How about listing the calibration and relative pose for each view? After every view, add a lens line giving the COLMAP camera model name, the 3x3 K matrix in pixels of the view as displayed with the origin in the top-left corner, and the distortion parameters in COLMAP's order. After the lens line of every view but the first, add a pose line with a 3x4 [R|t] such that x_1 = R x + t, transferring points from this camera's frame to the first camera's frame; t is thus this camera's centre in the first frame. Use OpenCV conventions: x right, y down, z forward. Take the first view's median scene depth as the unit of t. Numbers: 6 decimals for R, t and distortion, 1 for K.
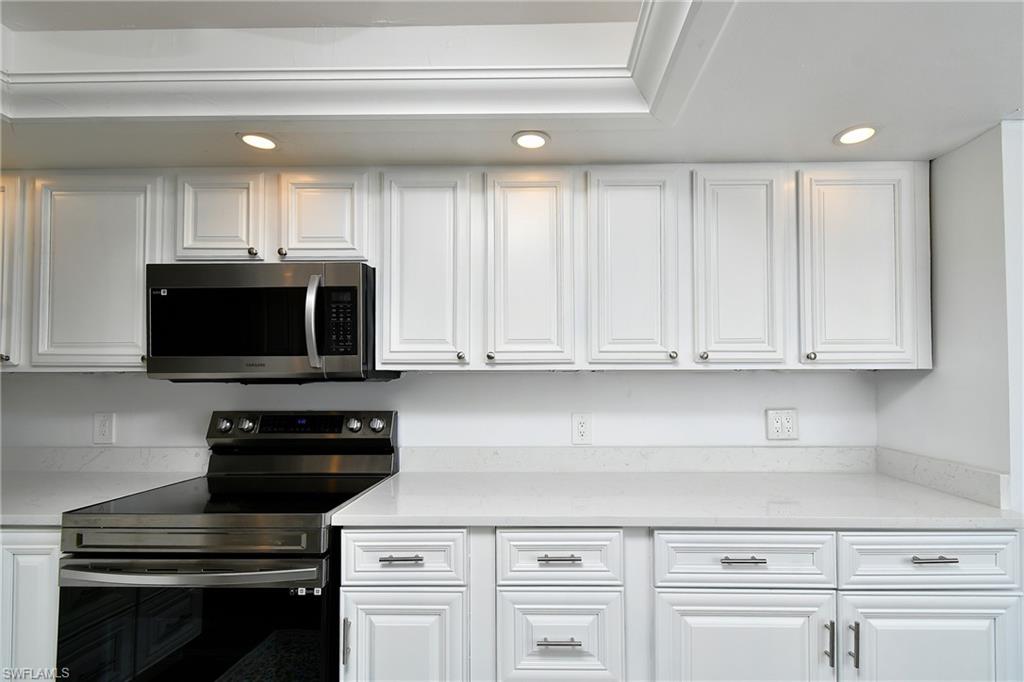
lens RADIAL K [[452.7, 0, 512.0], [0, 452.7, 341.0], [0, 0, 1]] dist [-0.004512, -0.000639]
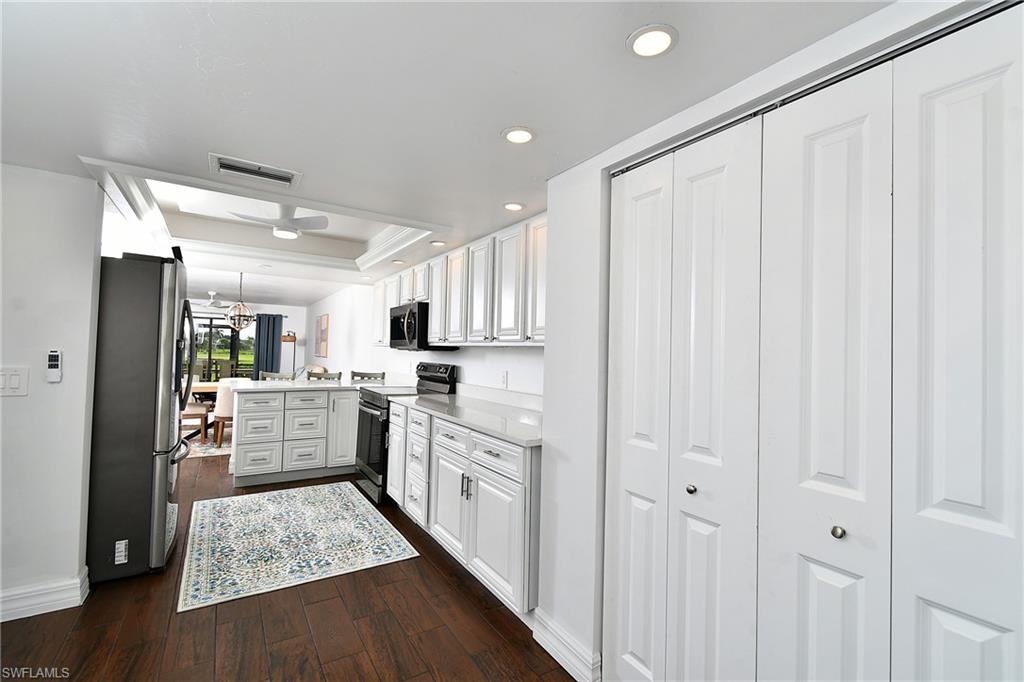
lens RADIAL K [[452.7, 0, 512.0], [0, 452.7, 341.0], [0, 0, 1]] dist [-0.004512, -0.000639]
pose [[0.534694, -0.008587, -0.845002, 1.993824], [0.050344, 0.998496, 0.021709, 0.010732], [0.843545, -0.054149, 0.534322, 0.118070]]
